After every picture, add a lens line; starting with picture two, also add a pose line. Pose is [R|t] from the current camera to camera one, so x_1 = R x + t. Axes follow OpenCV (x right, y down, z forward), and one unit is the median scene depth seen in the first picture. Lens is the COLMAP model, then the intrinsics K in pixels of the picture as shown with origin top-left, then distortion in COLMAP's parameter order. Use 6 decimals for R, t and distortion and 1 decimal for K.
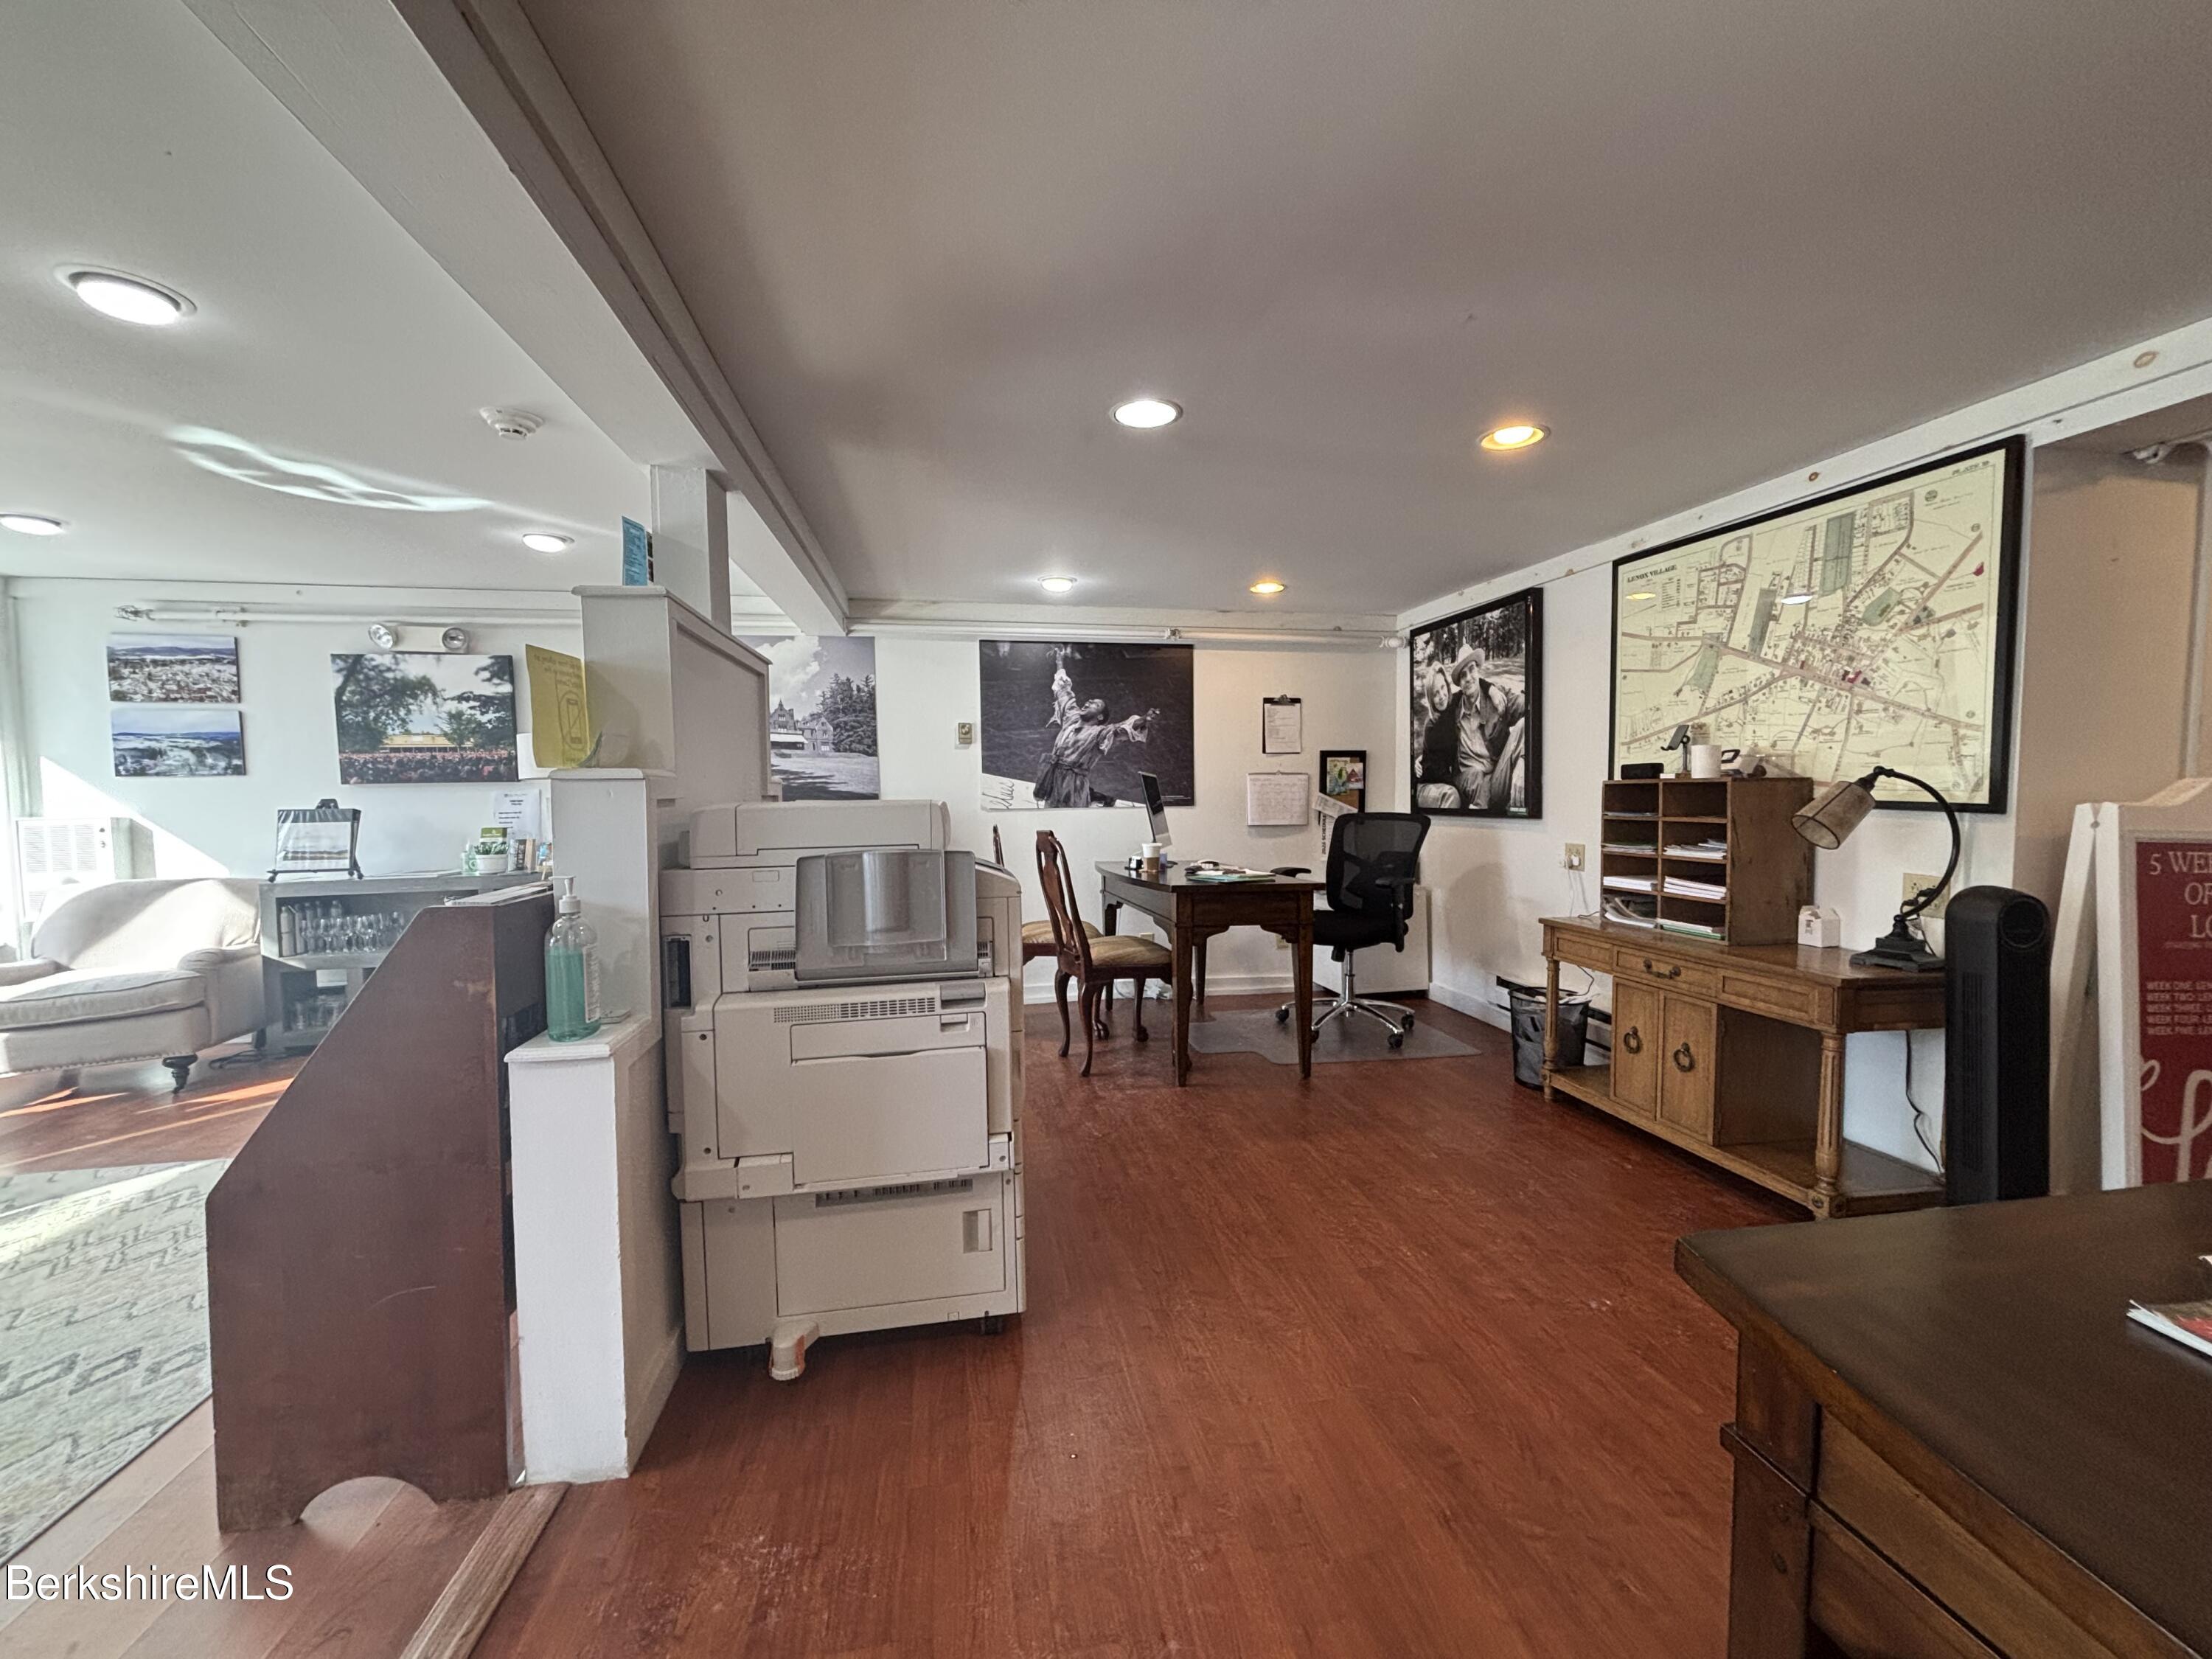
lens RADIAL K [[890.5, 0, 1107.6], [0, 890.5, 829.9], [0, 0, 1]] dist [-0.001520, 0.000669]
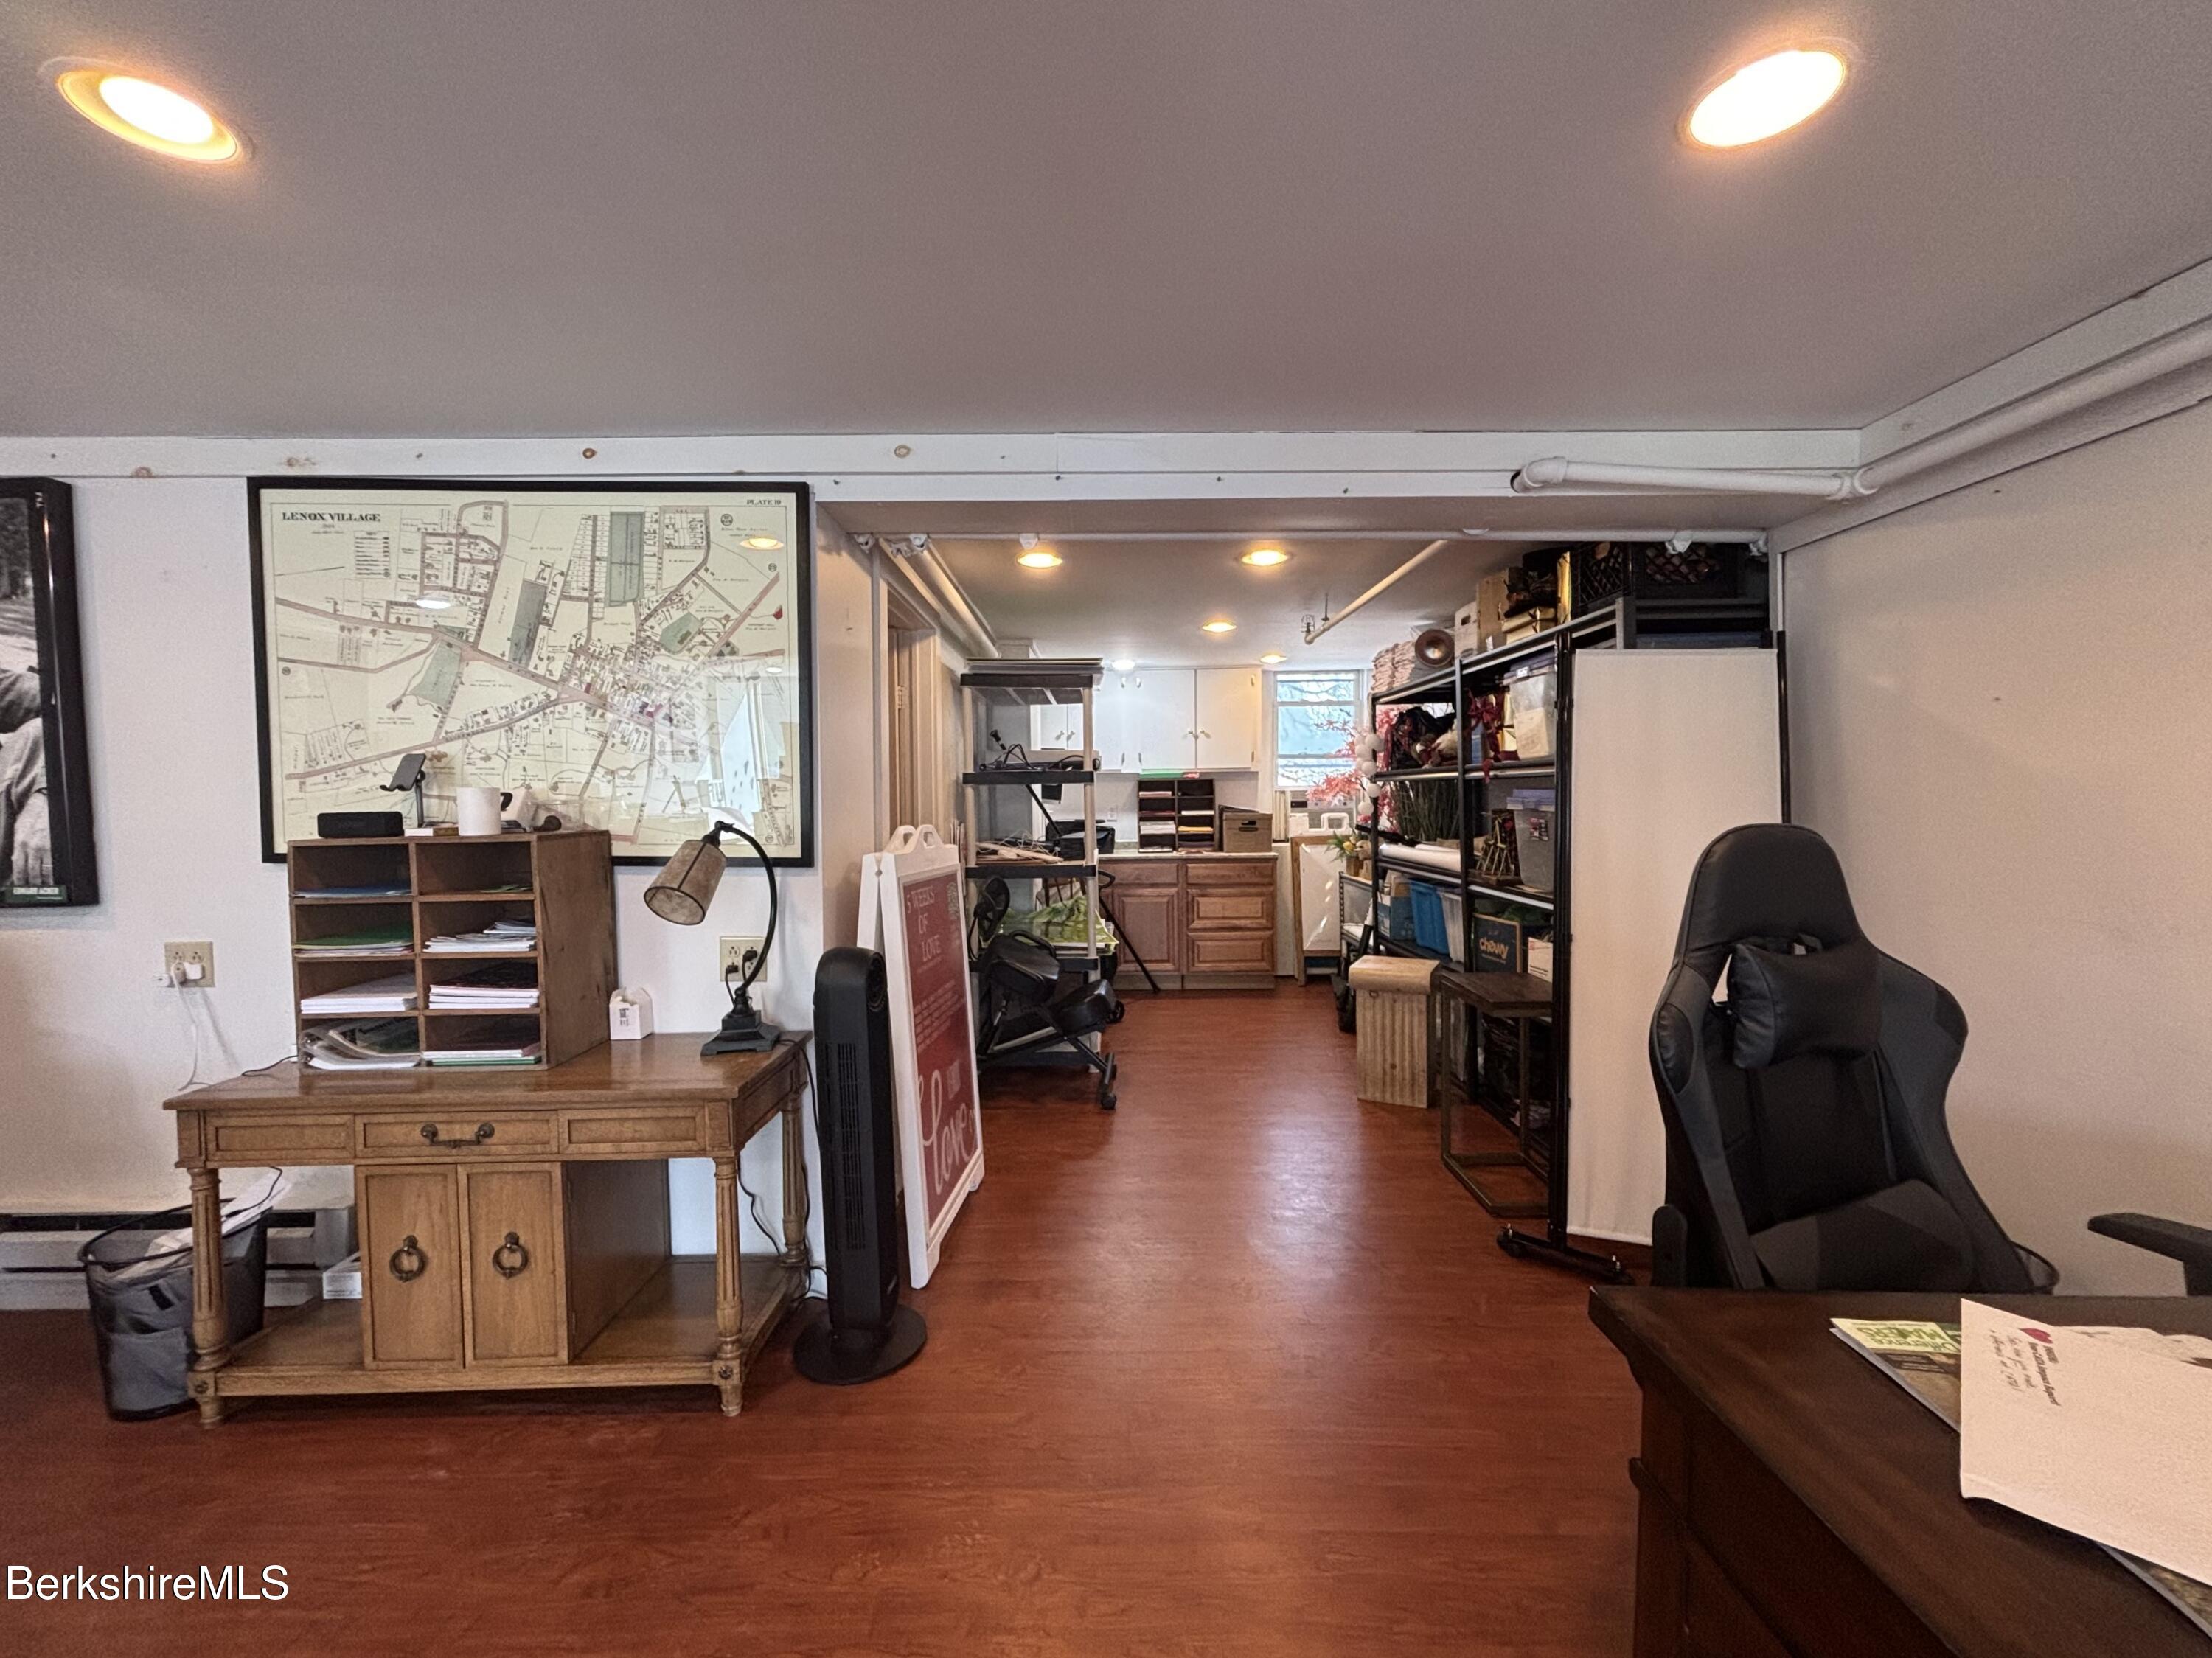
lens RADIAL K [[890.4, 0, 1090.5], [0, 890.4, 829.8], [0, 0, 1]] dist [-0.001520, 0.000669]
pose [[0.176082, -0.035174, 0.983747, 0.075852], [0.057836, 0.998005, 0.025331, -0.053472], [-0.982675, 0.052435, 0.177765, 0.421700]]
